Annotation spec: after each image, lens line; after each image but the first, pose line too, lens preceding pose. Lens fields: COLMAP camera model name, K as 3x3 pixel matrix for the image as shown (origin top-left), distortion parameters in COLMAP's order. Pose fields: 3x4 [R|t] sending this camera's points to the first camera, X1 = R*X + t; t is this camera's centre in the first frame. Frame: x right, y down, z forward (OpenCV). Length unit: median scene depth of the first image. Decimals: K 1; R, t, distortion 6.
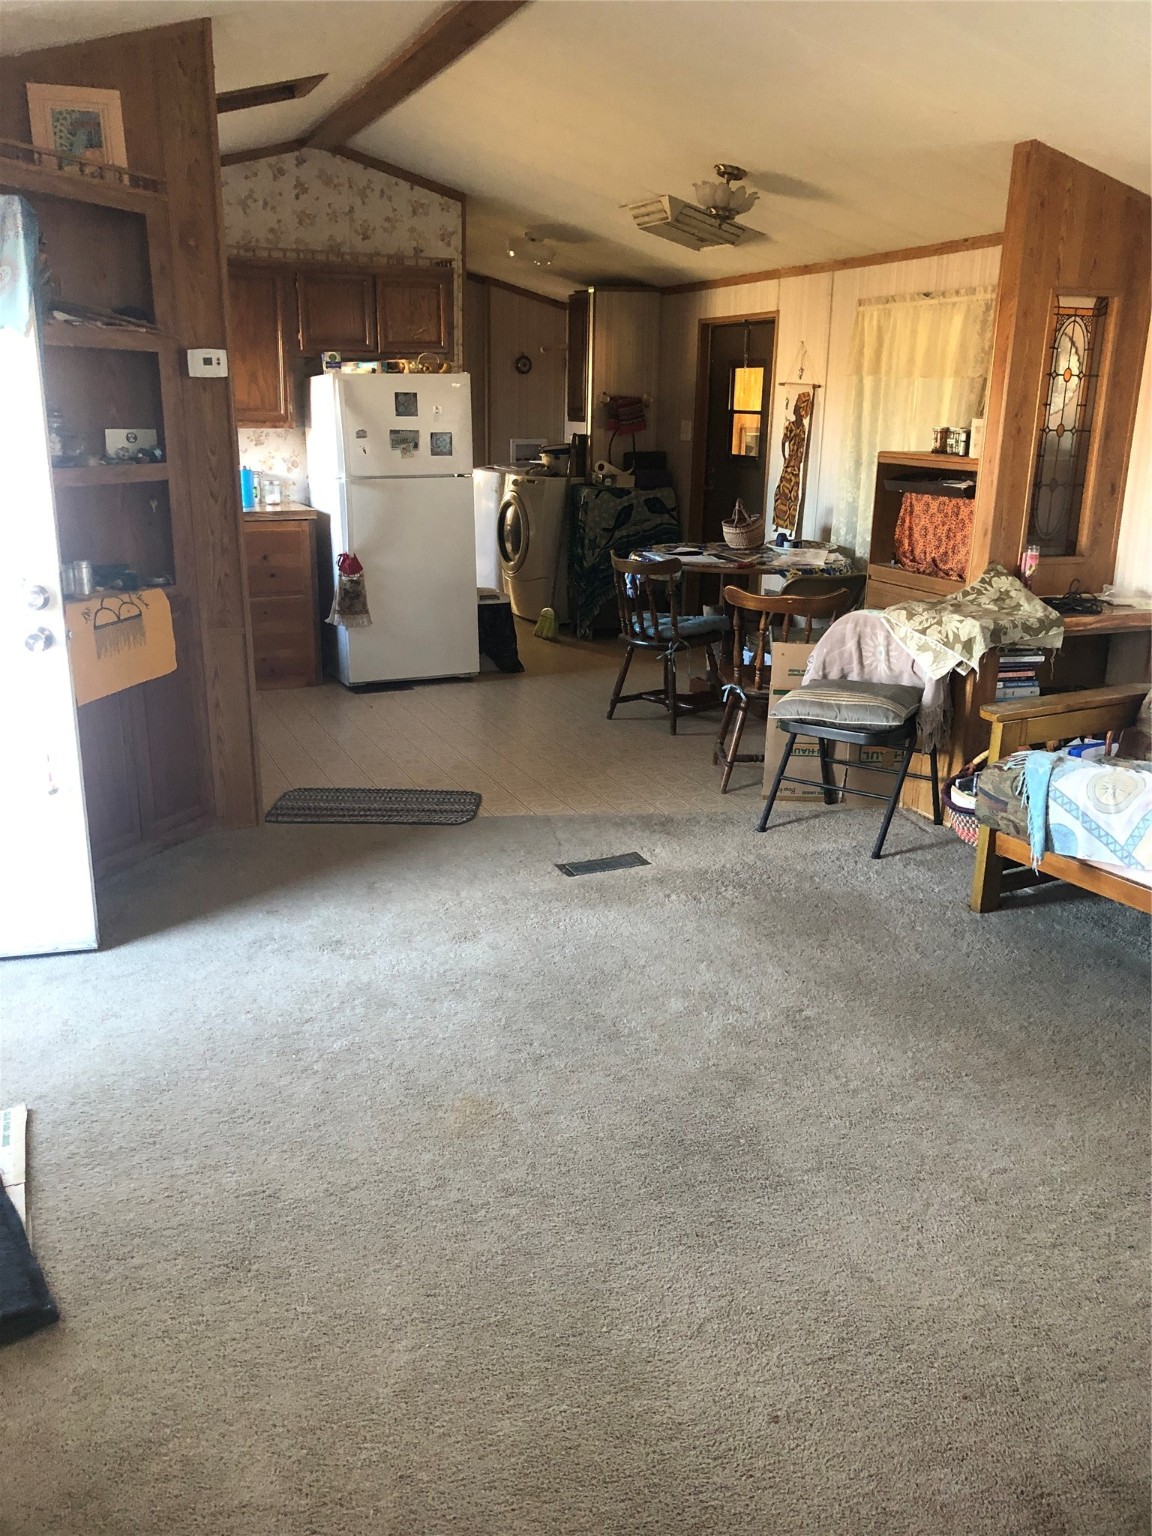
lens RADIAL K [[1256.8, 0, 602.4], [0, 1256.8, 758.9], [0, 0, 1]] dist [0.003670, -0.002982]
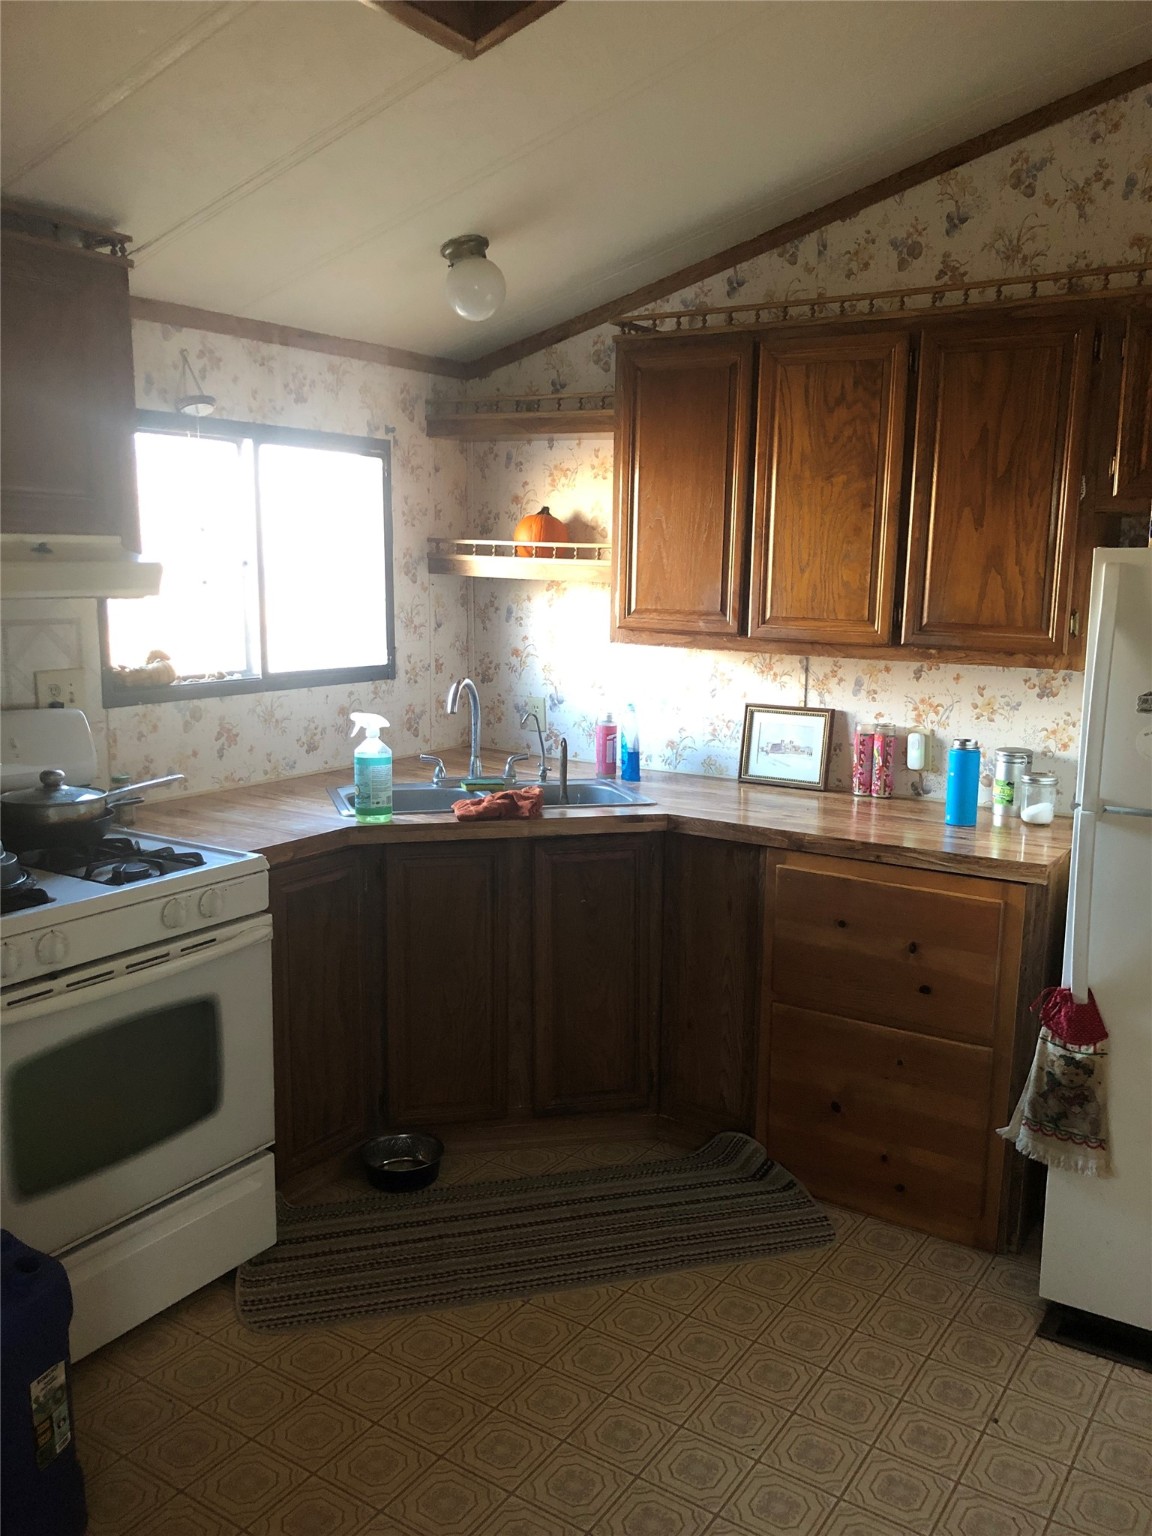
lens RADIAL K [[1268.7, 0, 590.4], [0, 1268.7, 776.0], [0, 0, 1]] dist [0.003831, 0.008746]
pose [[0.549392, 0.141712, -0.823460, 0.044756], [-0.243379, 0.969921, 0.004541, -0.262114], [0.799334, 0.197918, 0.567357, 0.863904]]
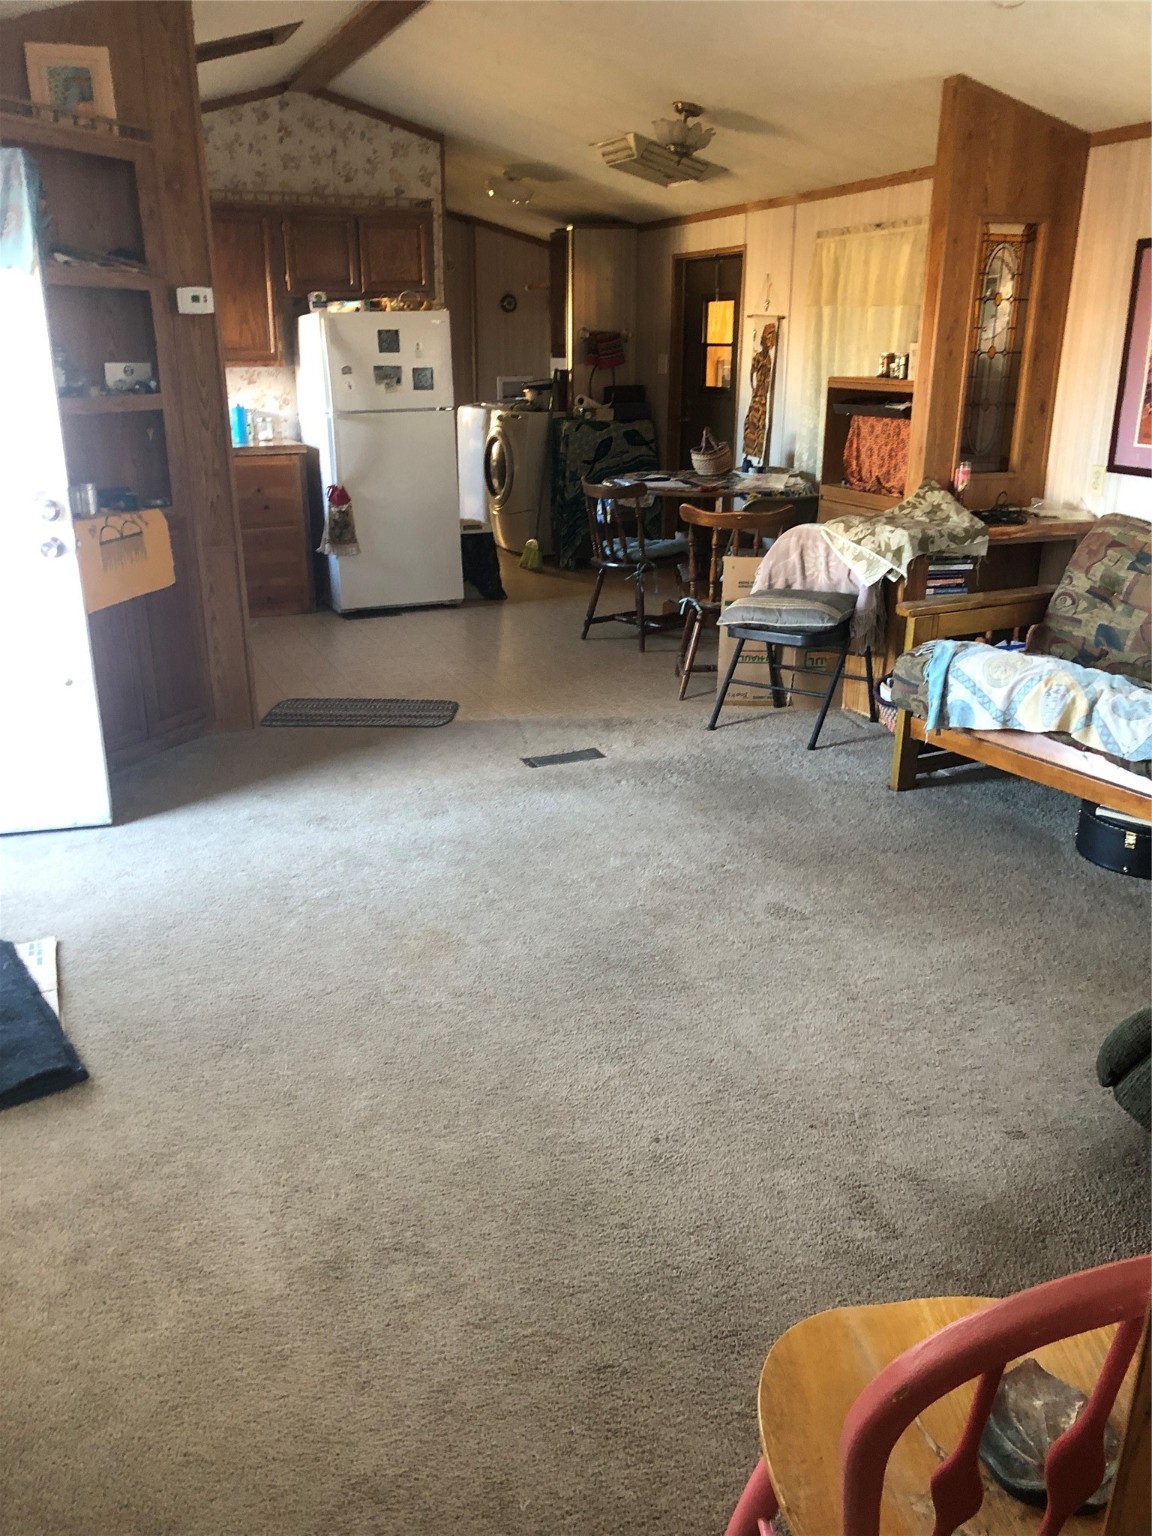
lens RADIAL K [[1268.7, 0, 590.4], [0, 1268.7, 776.0], [0, 0, 1]] dist [0.003831, 0.008746]
pose [[0.999752, -0.009504, -0.020121, 0.040903], [0.010505, 0.998683, 0.050224, 0.039854], [0.019617, -0.050423, 0.998535, -0.101031]]
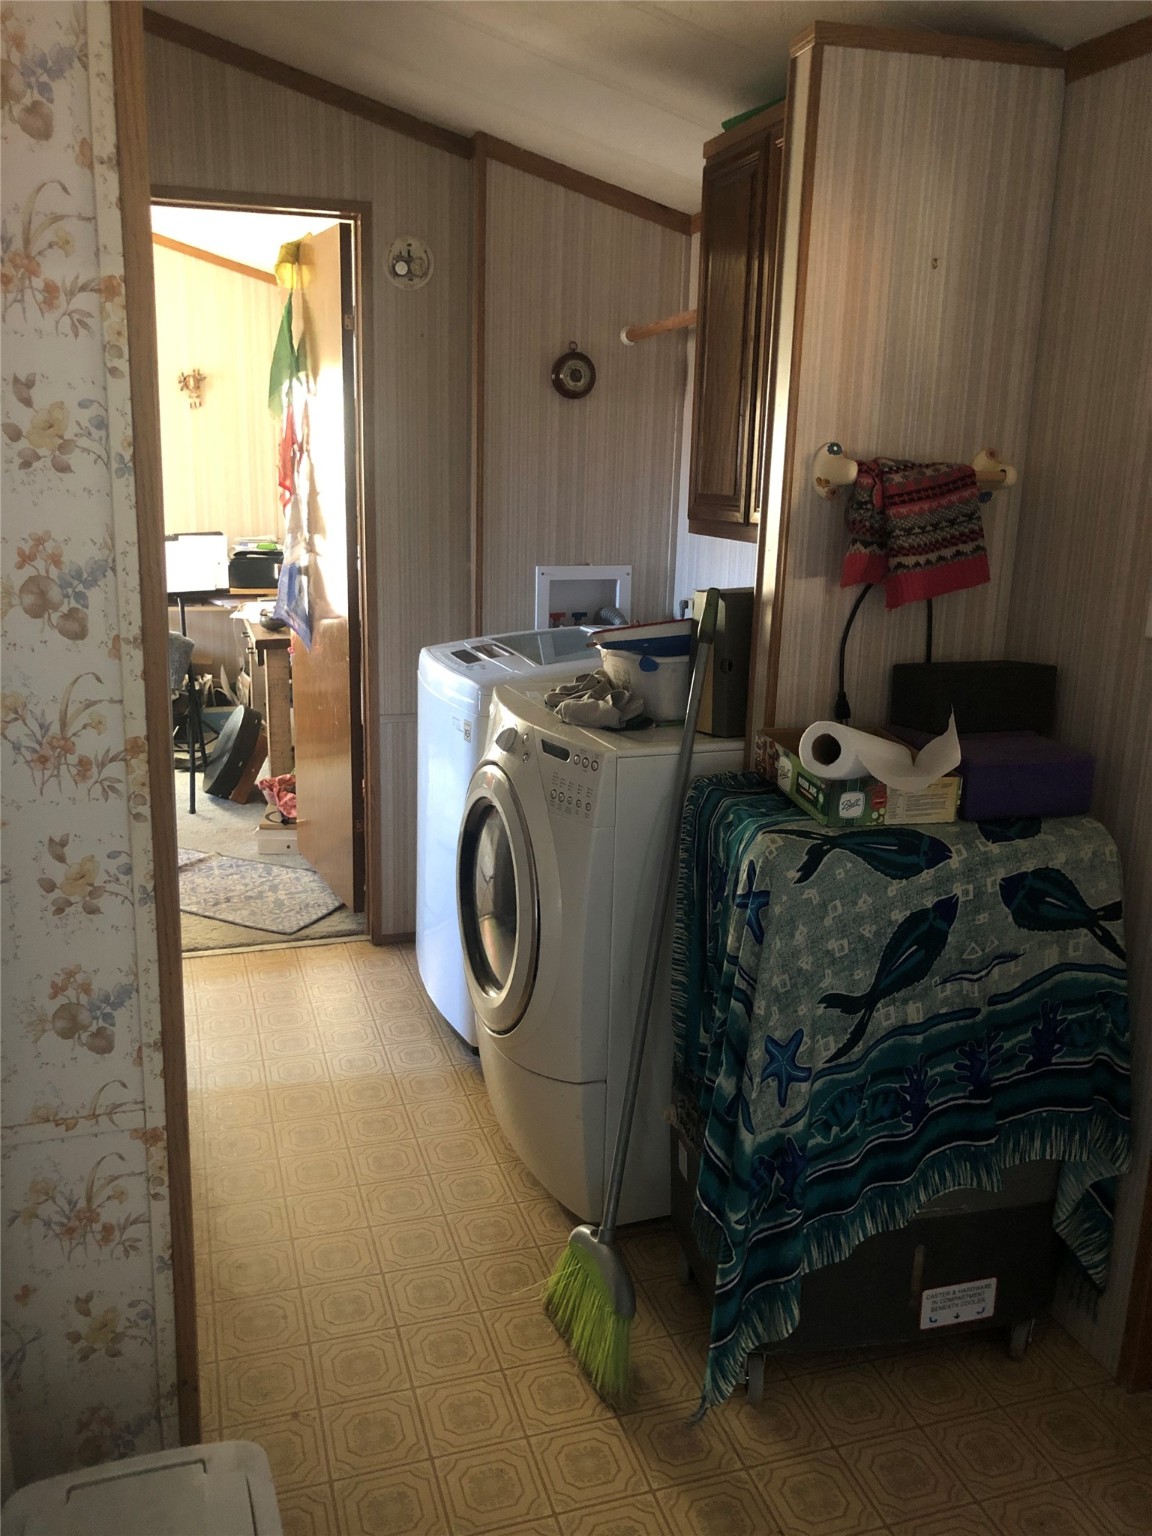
lens RADIAL K [[1256.8, 0, 602.4], [0, 1256.8, 758.9], [0, 0, 1]] dist [0.003670, -0.002982]
pose [[0.996077, 0.028886, -0.083639, -0.038950], [-0.033014, 0.998282, -0.048402, -0.356265], [0.082097, 0.050973, 0.995320, 1.242506]]
